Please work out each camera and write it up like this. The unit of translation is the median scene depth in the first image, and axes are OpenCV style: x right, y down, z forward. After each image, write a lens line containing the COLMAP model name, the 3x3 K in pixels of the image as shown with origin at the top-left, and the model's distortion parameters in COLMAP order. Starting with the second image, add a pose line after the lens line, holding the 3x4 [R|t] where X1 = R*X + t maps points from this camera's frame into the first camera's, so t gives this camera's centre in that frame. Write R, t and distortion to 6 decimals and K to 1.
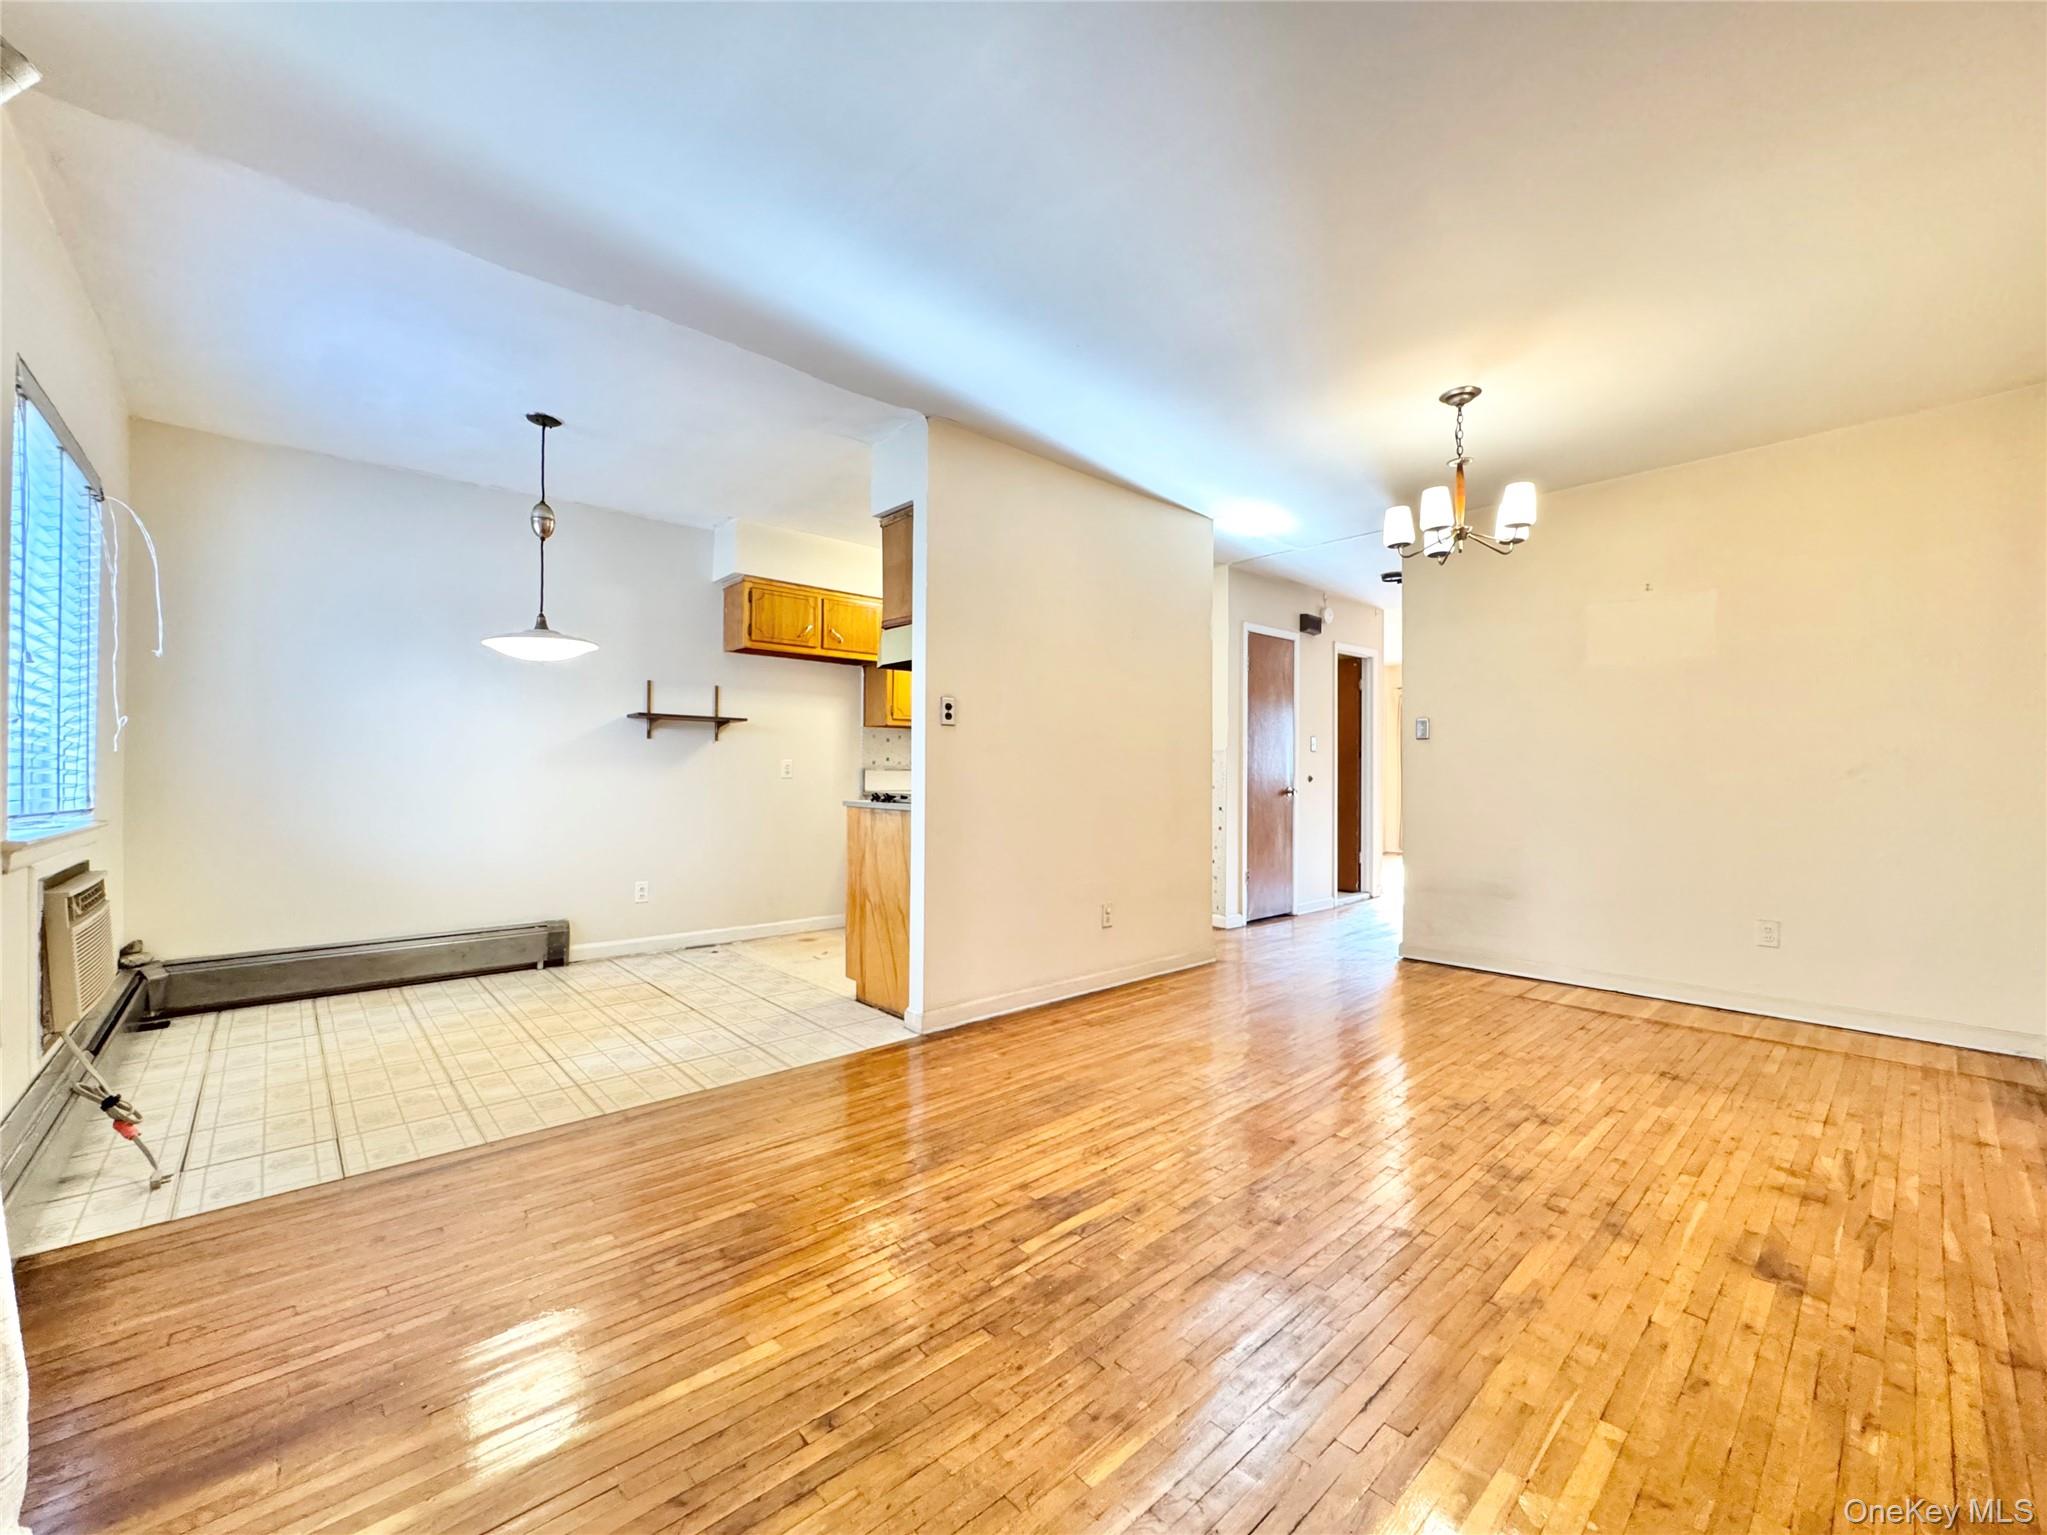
lens RADIAL K [[815.8, 0, 1012.4], [0, 815.8, 768.8], [0, 0, 1]] dist [-0.000833, -0.000433]
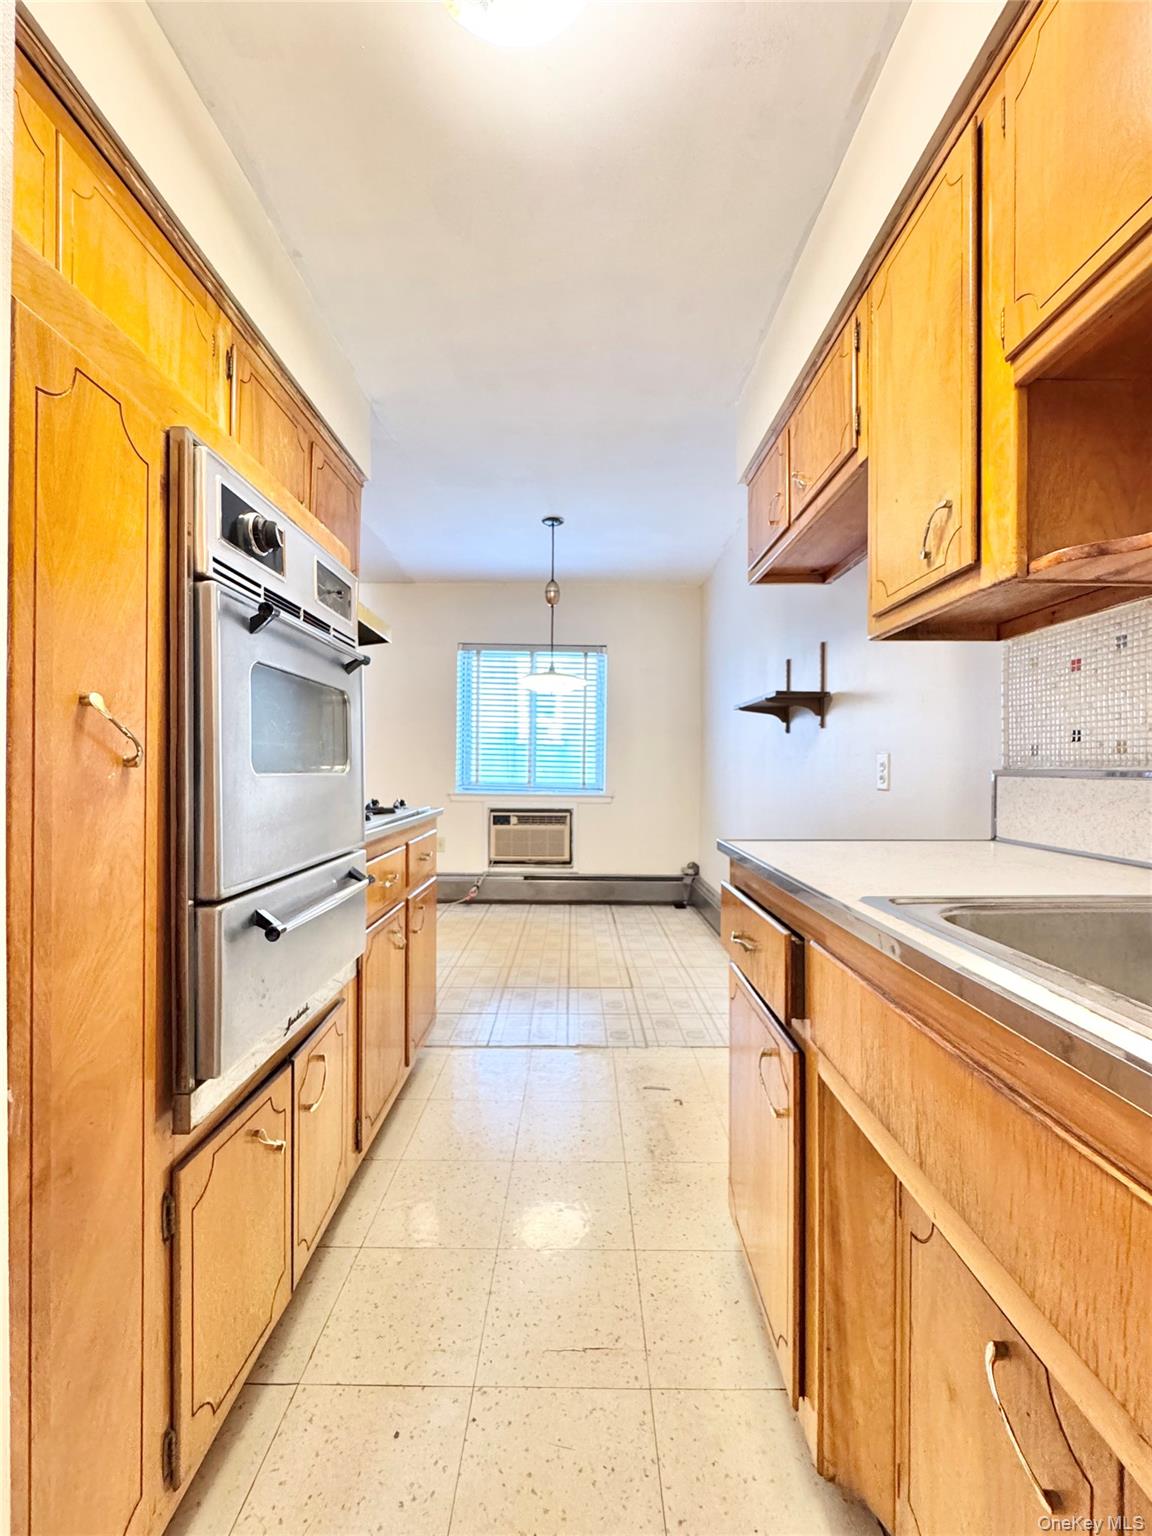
lens RADIAL K [[612.1, 0, 571.7], [0, 612.1, 765.3], [0, 0, 1]] dist [-0.000833, -0.000433]
pose [[-0.672734, -0.005350, -0.739866, 0.147462], [0.000014, 0.999974, -0.007243, -0.001922], [0.739885, -0.004883, -0.672716, 1.418770]]
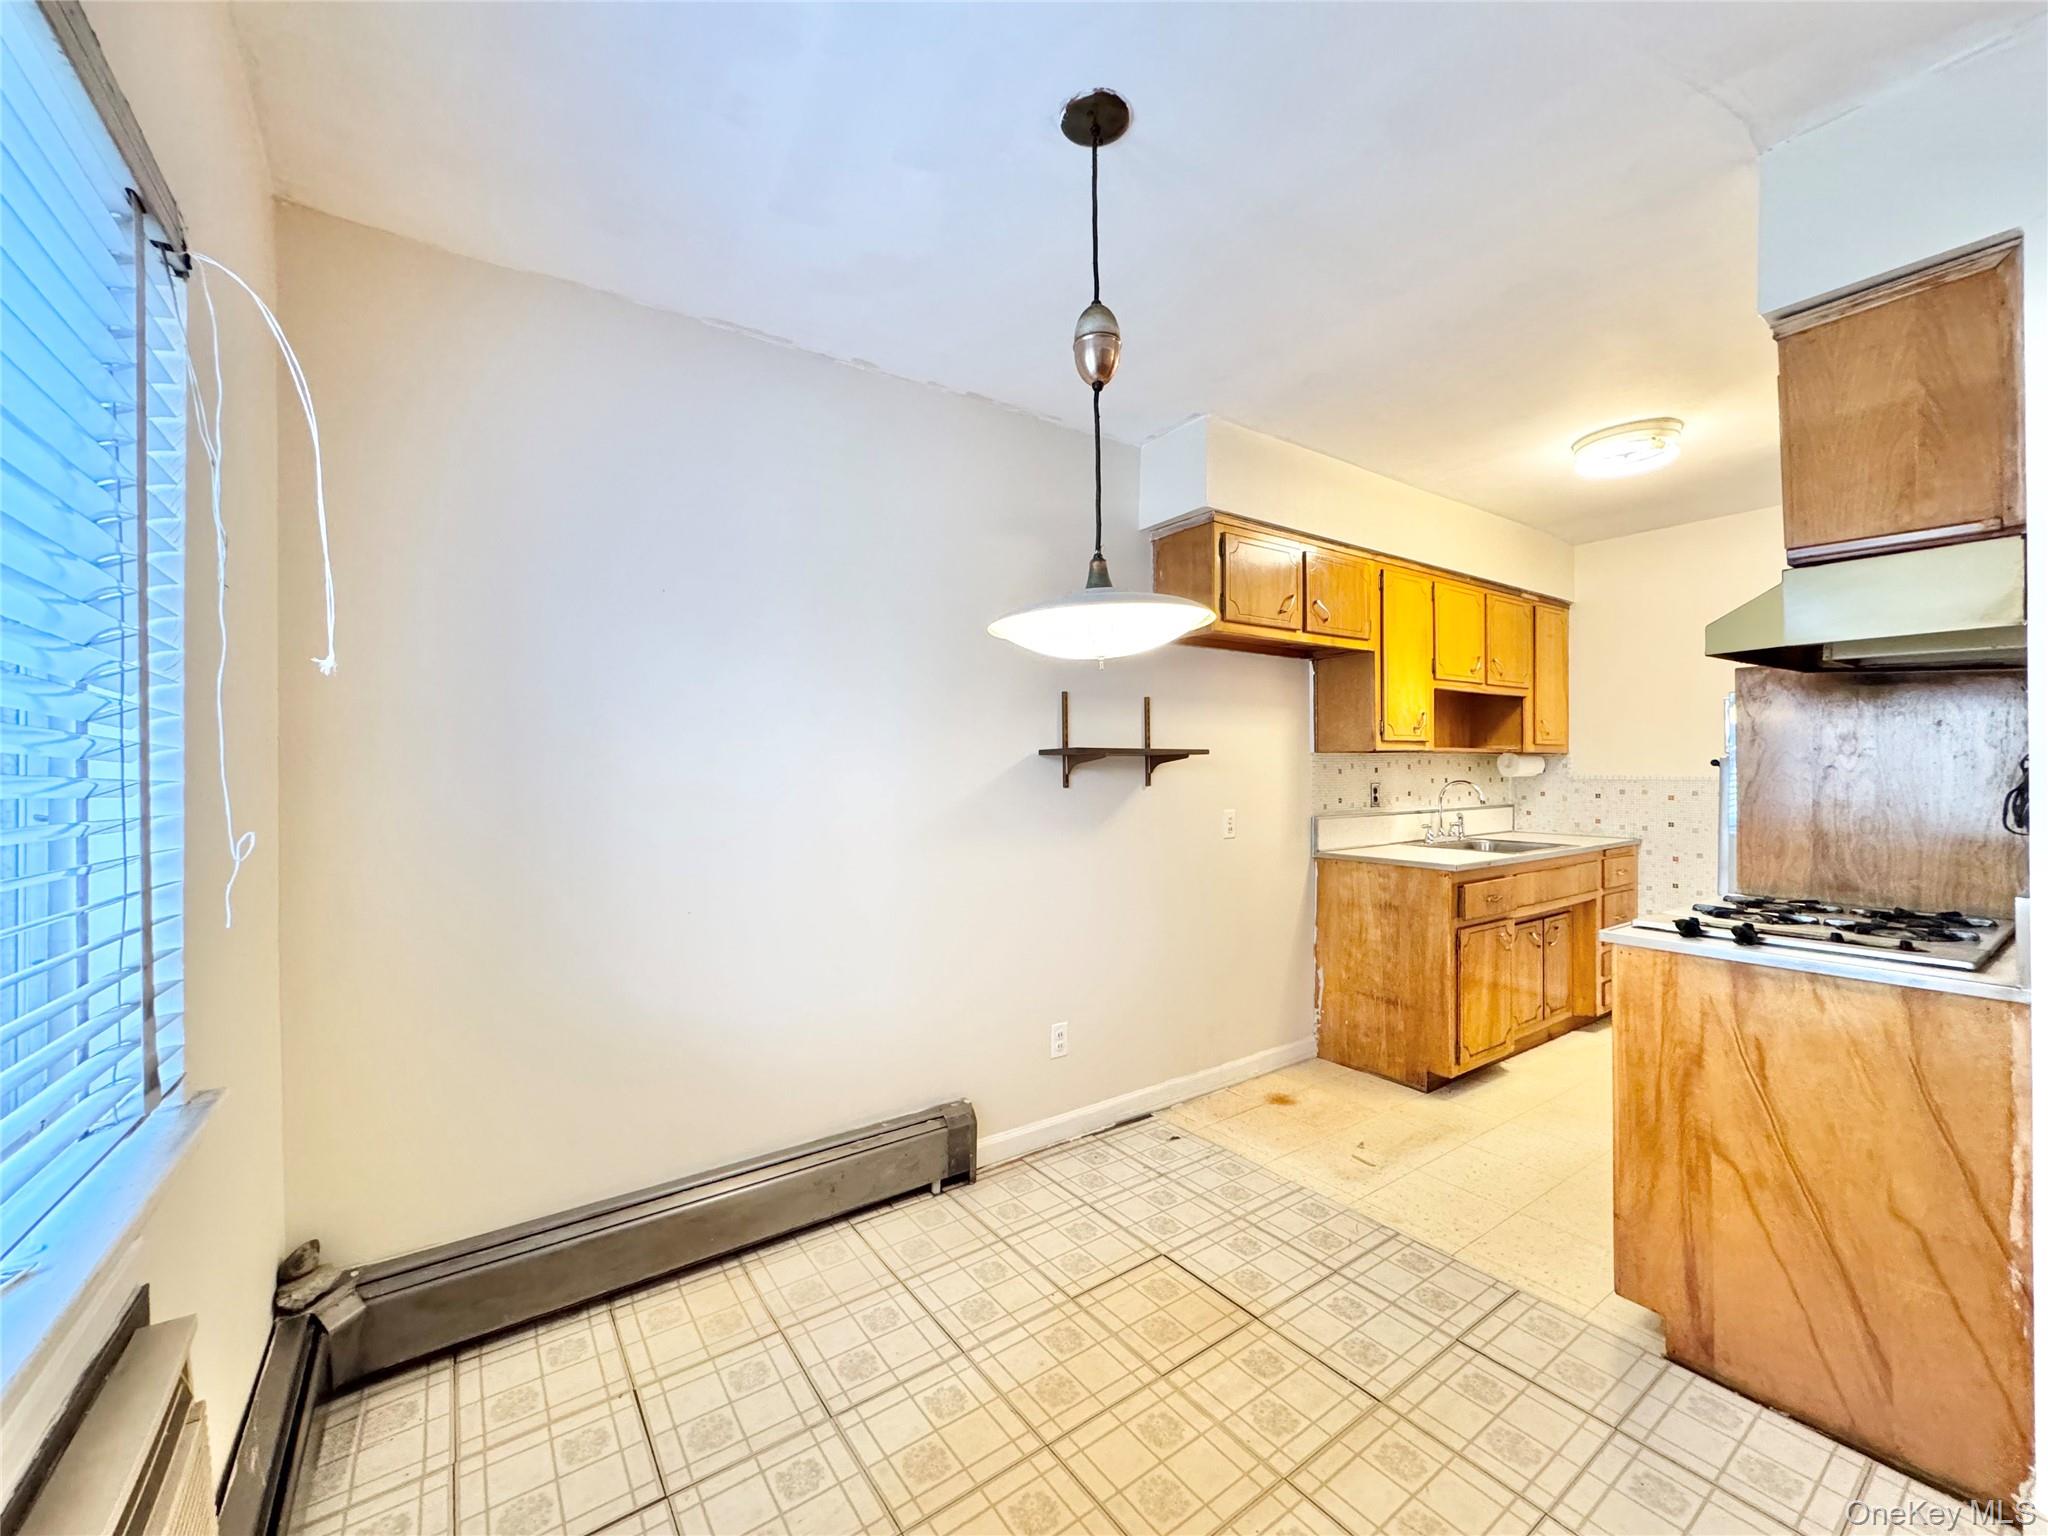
lens RADIAL K [[816.2, 0, 1024.3], [0, 816.2, 773.0], [0, 0, 1]] dist [-0.000833, -0.000433]
pose [[0.992918, -0.015450, -0.117792, -0.462548], [0.016294, 0.999848, 0.006204, -0.060087], [0.117678, -0.008080, 0.993019, 0.448599]]
